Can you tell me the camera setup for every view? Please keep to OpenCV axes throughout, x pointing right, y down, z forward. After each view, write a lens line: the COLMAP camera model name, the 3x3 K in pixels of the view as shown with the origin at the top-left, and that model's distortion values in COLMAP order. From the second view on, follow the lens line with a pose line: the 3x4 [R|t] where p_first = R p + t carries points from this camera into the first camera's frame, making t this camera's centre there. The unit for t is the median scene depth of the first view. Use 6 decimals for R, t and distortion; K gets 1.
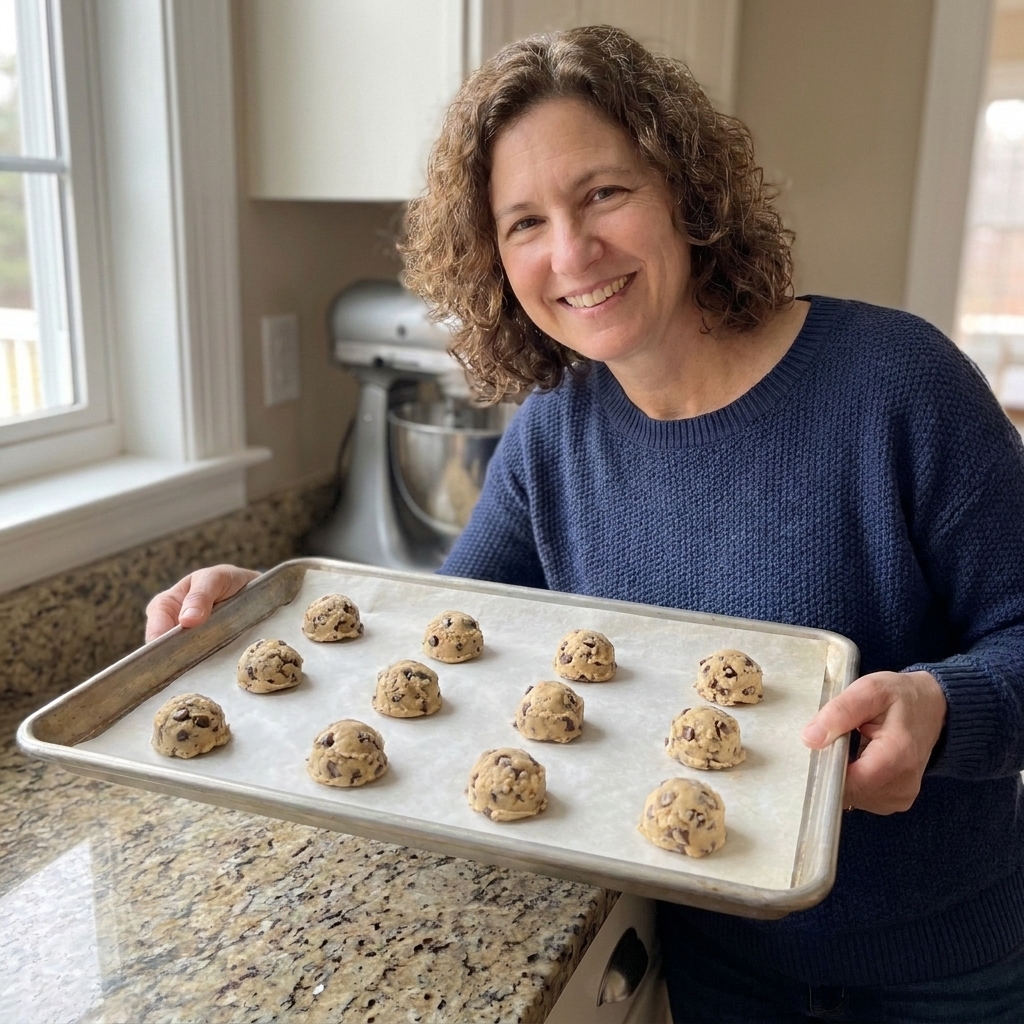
lens RADIAL K [[1293.9, 0, 550.4], [0, 1293.9, 496.8], [0, 0, 1]] dist [0.132191, 0.000000]
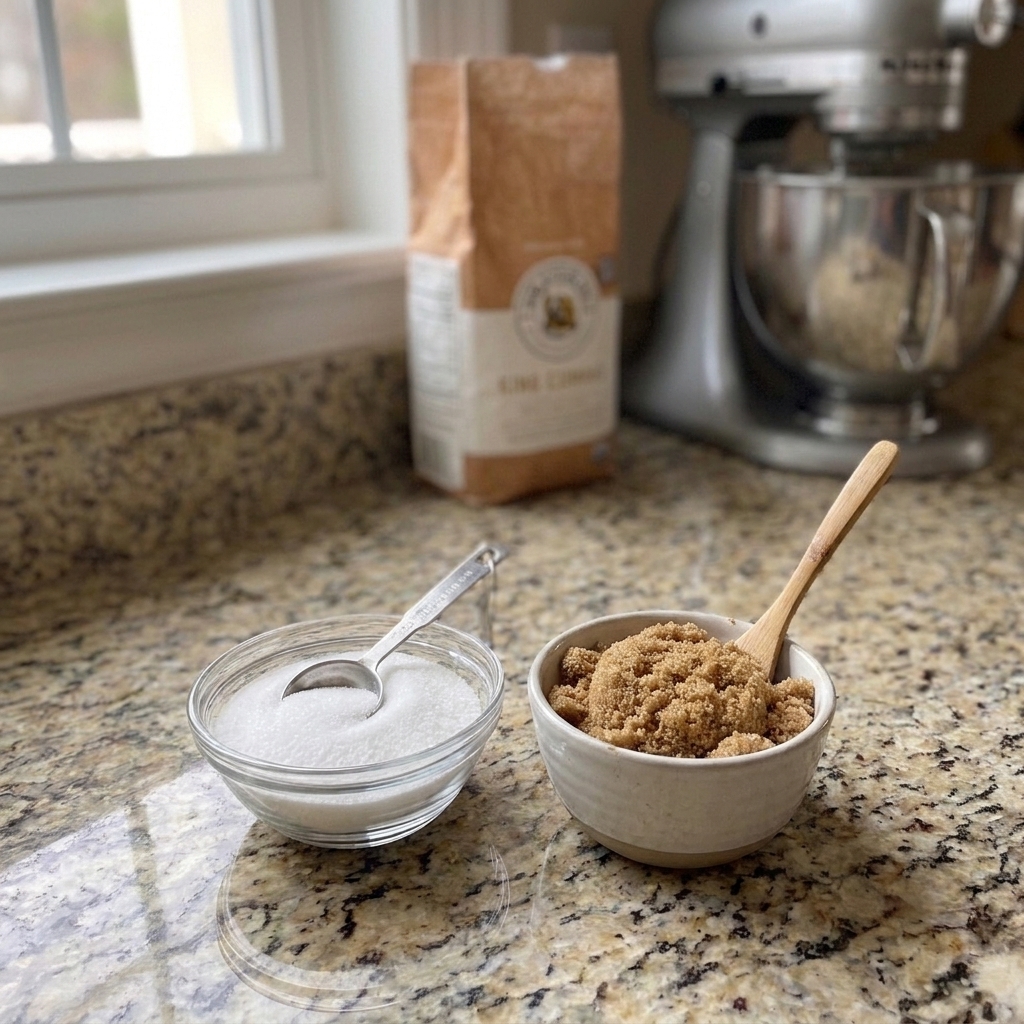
lens RADIAL K [[1293.9, 0, 504.8], [0, 1293.9, 519.2], [0, 0, 1]] dist [0.132191, 0.000000]
pose [[0.936334, 0.086161, -0.340375, 0.000905], [-0.061743, 0.994722, 0.081953, 0.064778], [0.345640, -0.055719, 0.936711, 0.450062]]
